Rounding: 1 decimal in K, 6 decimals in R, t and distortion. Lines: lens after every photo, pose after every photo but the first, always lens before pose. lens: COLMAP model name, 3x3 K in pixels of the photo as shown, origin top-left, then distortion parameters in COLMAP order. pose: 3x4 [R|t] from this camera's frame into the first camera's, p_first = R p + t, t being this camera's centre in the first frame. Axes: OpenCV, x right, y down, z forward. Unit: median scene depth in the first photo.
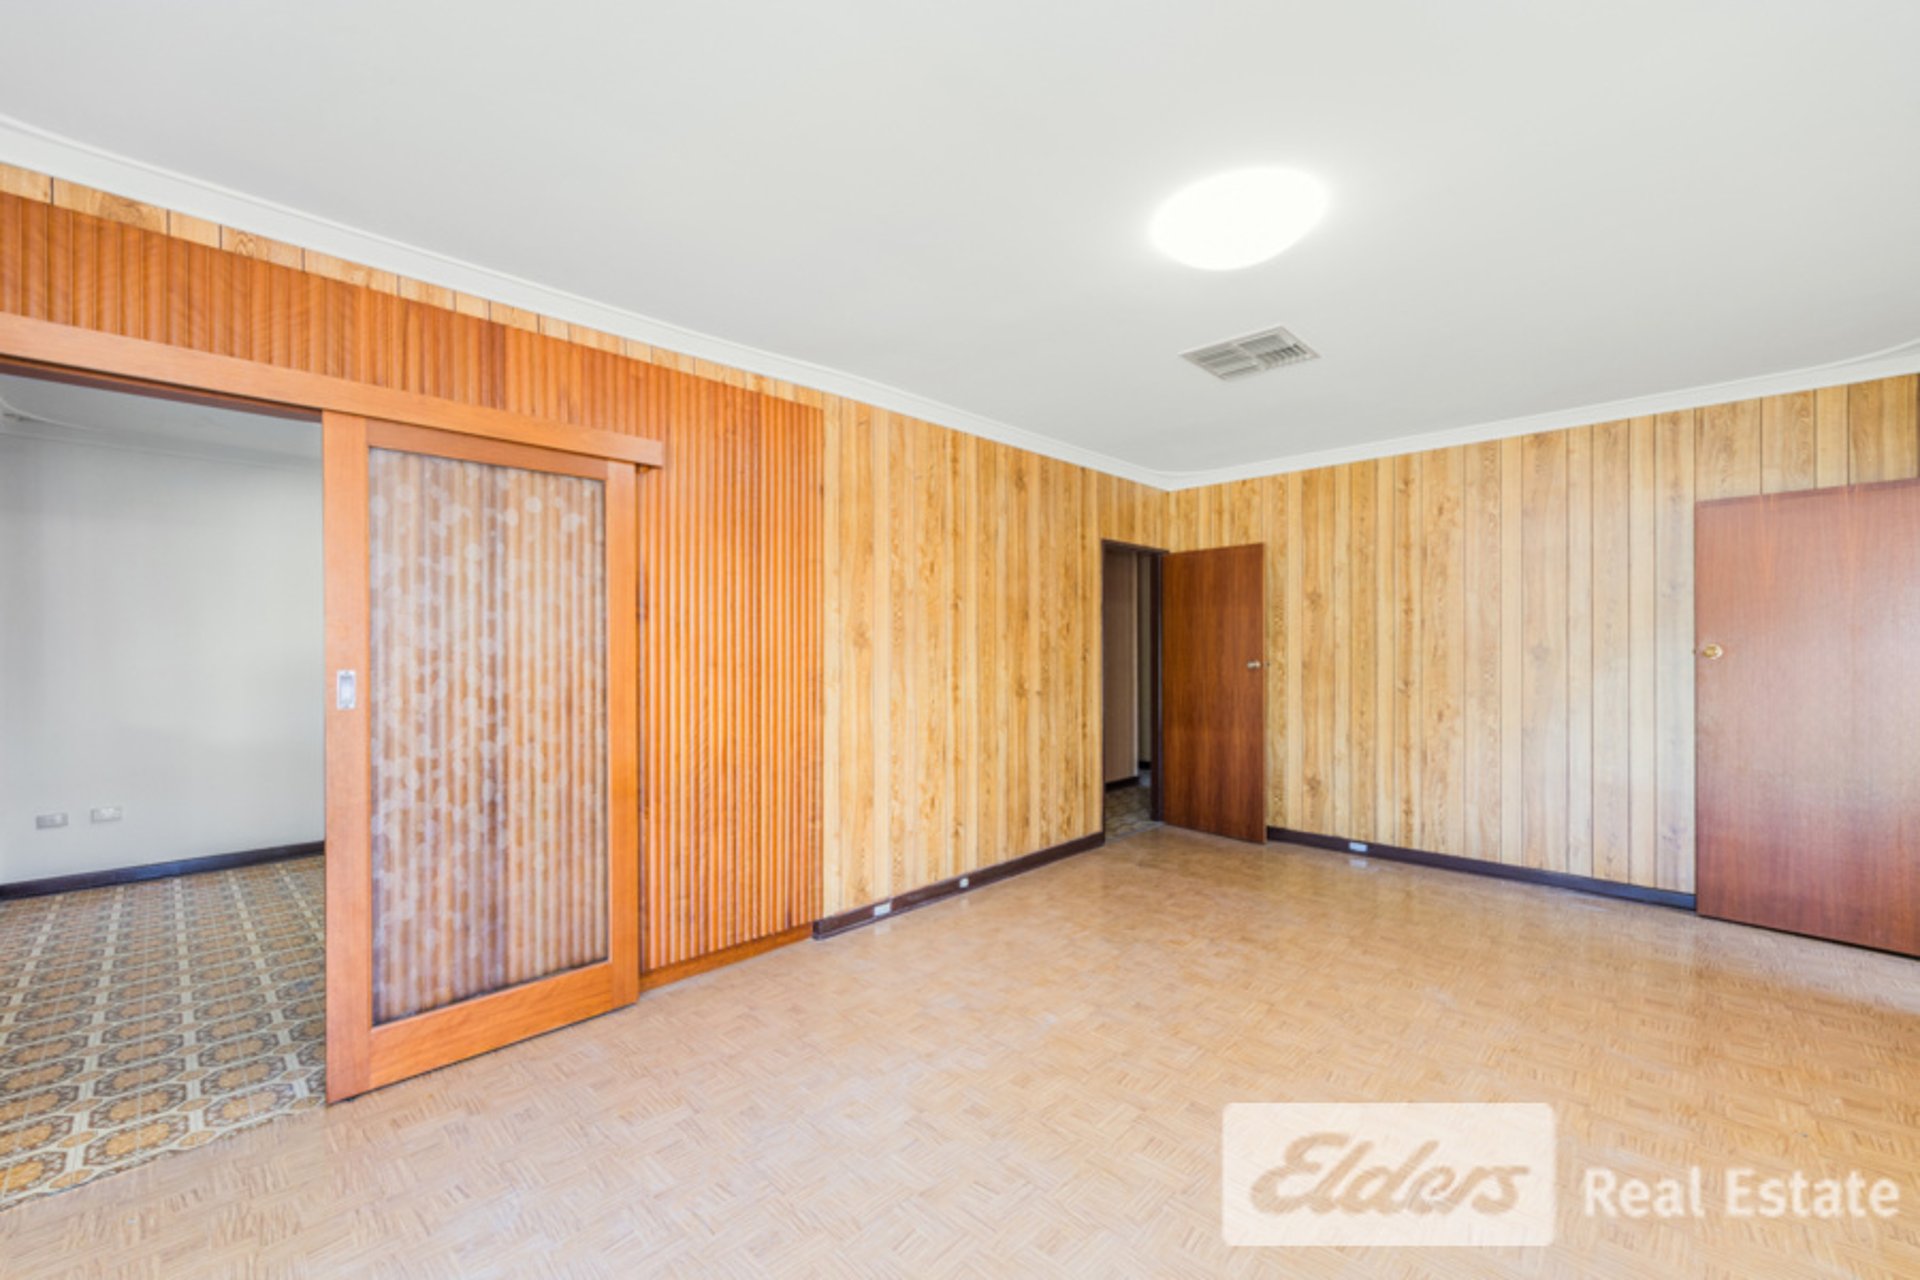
lens RADIAL K [[775.2, 0, 953.9], [0, 775.2, 651.4], [0, 0, 1]] dist [-0.001101, 0.000143]
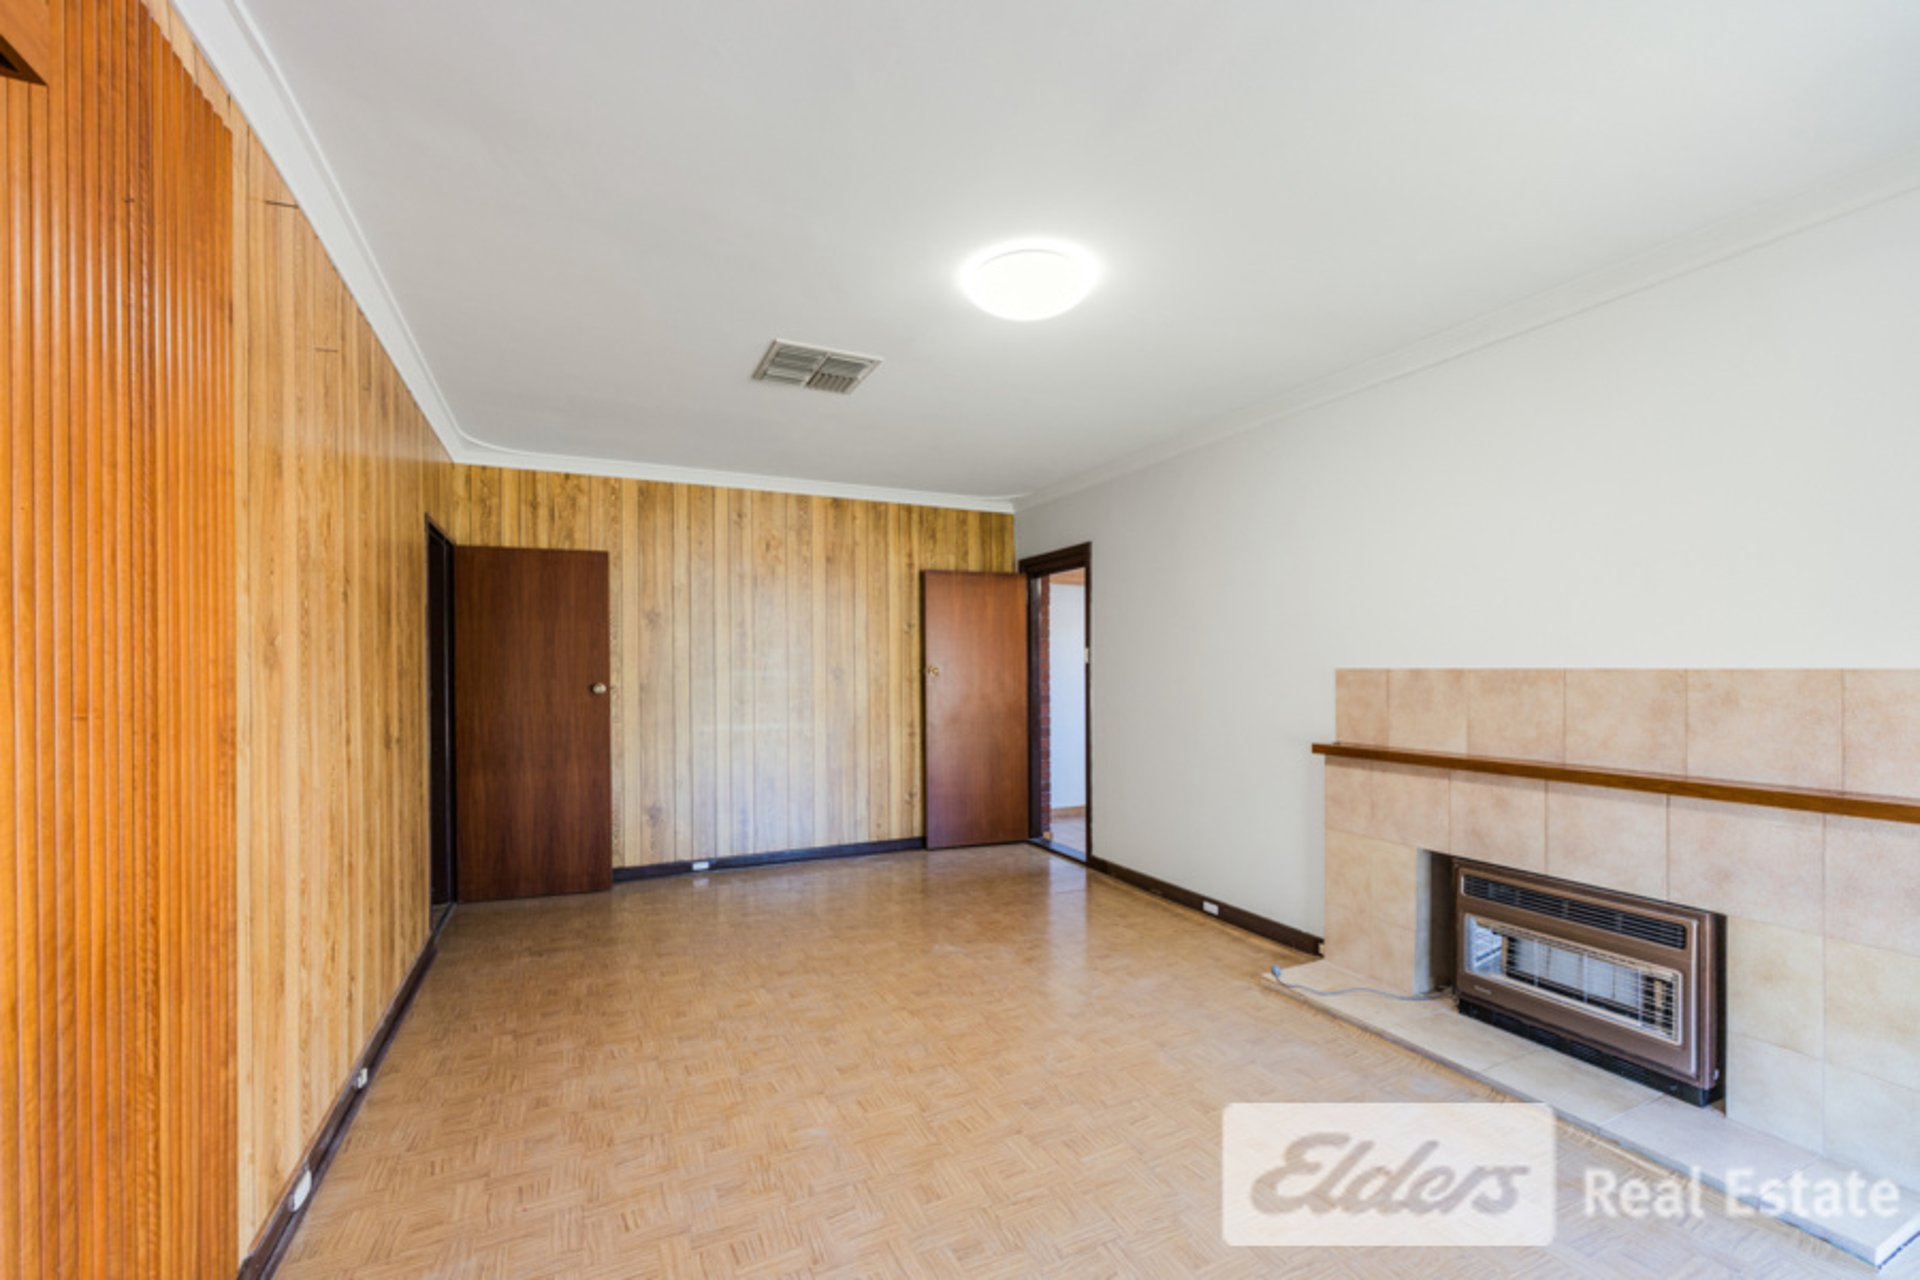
lens RADIAL K [[789.0, 0, 962.8], [0, 789.0, 670.7], [0, 0, 1]] dist [-0.001907, -0.000035]
pose [[0.340228, -0.002419, 0.940340, -0.382992], [0.006473, 0.999979, 0.000231, -0.000692], [-0.940321, 0.006008, 0.340237, 0.378611]]
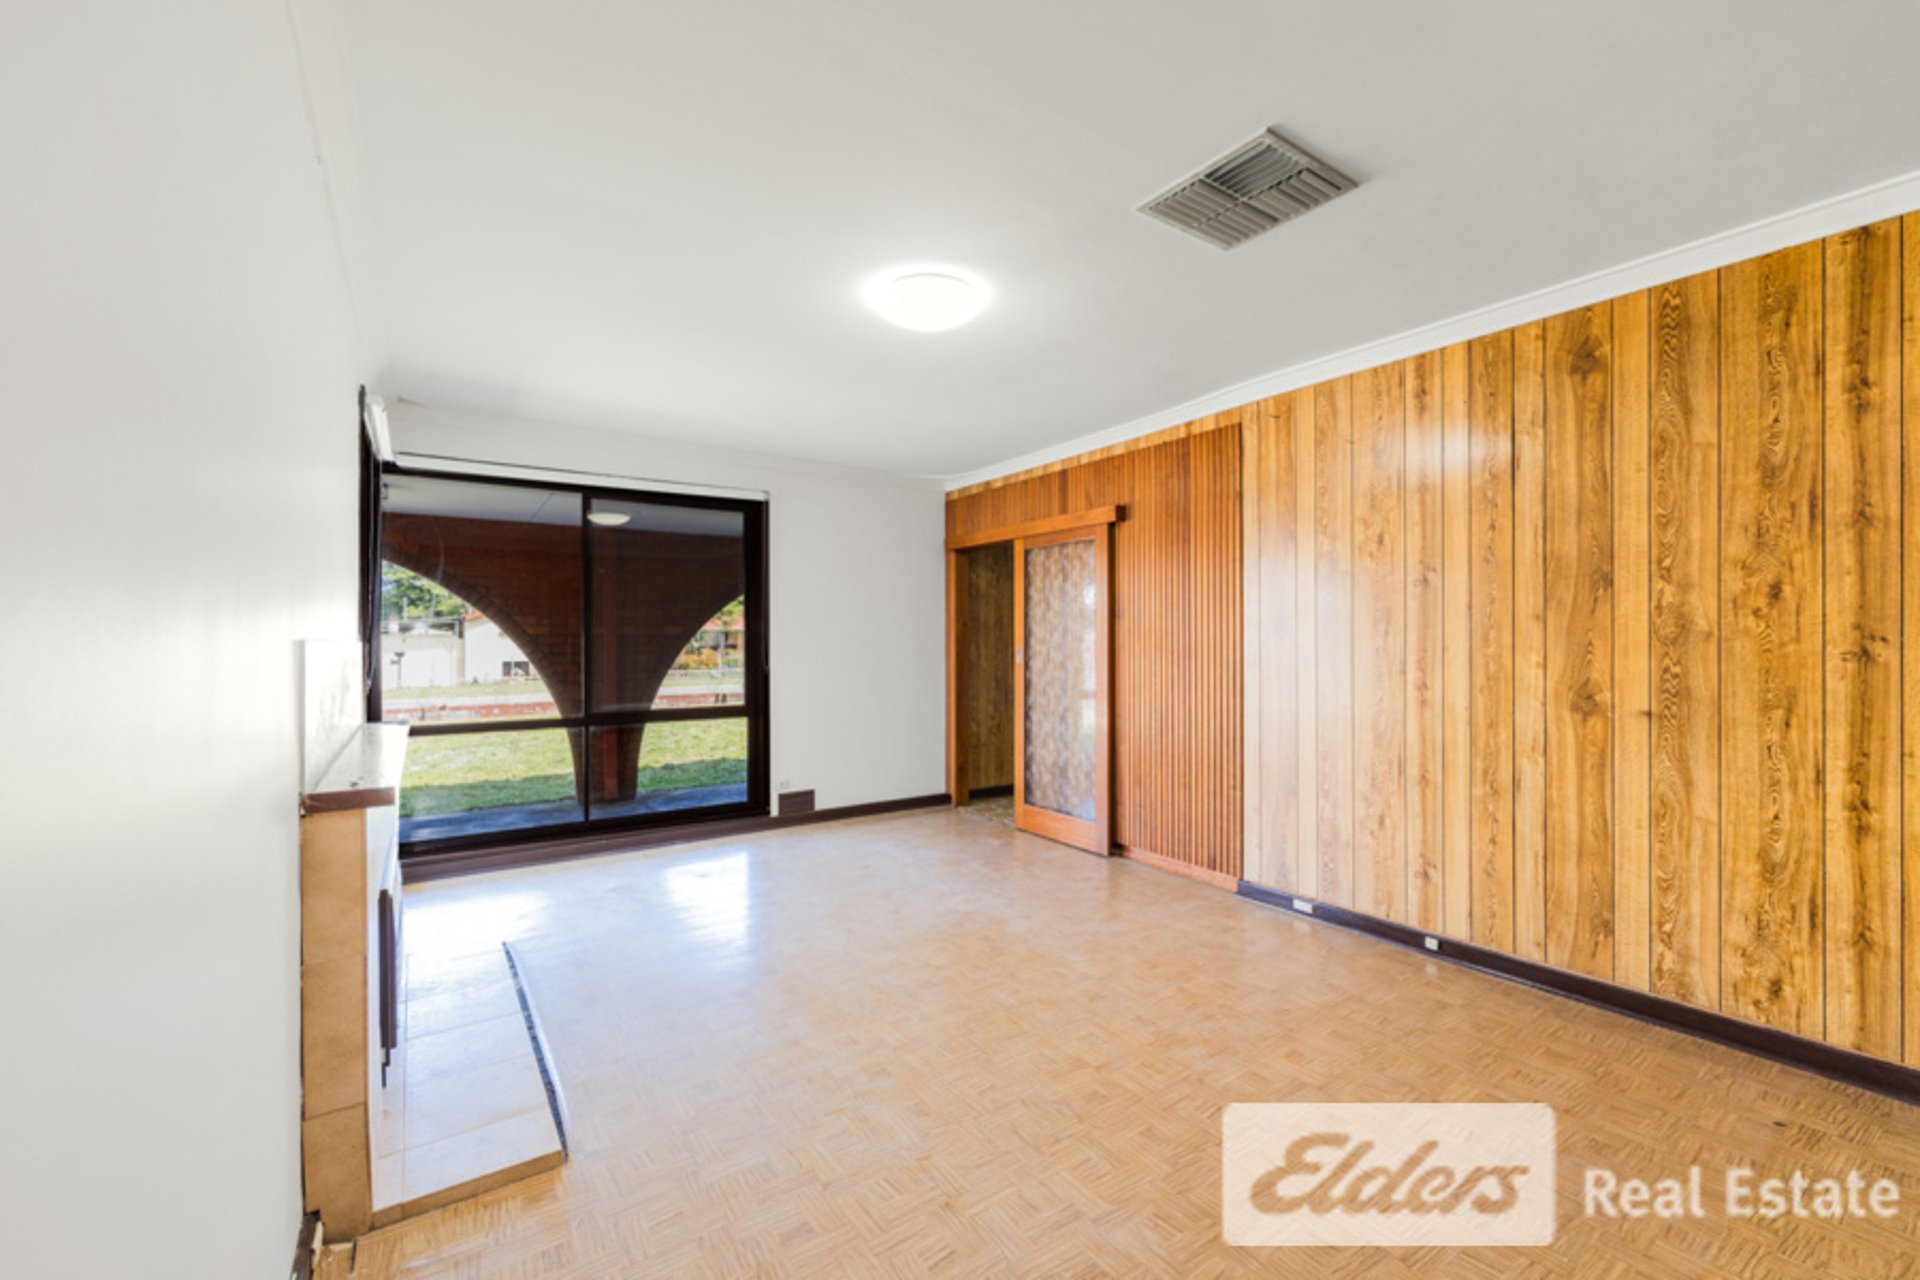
lens RADIAL K [[785.4, 0, 960.0], [0, 785.4, 640.0], [0, 0, 1]] dist [-0.000375, -0.000060]
pose [[-0.192489, 0.002349, -0.981296, 0.852362], [-0.000039, 0.999997, 0.002402, -0.001405], [0.981299, 0.000501, -0.192488, 0.688765]]
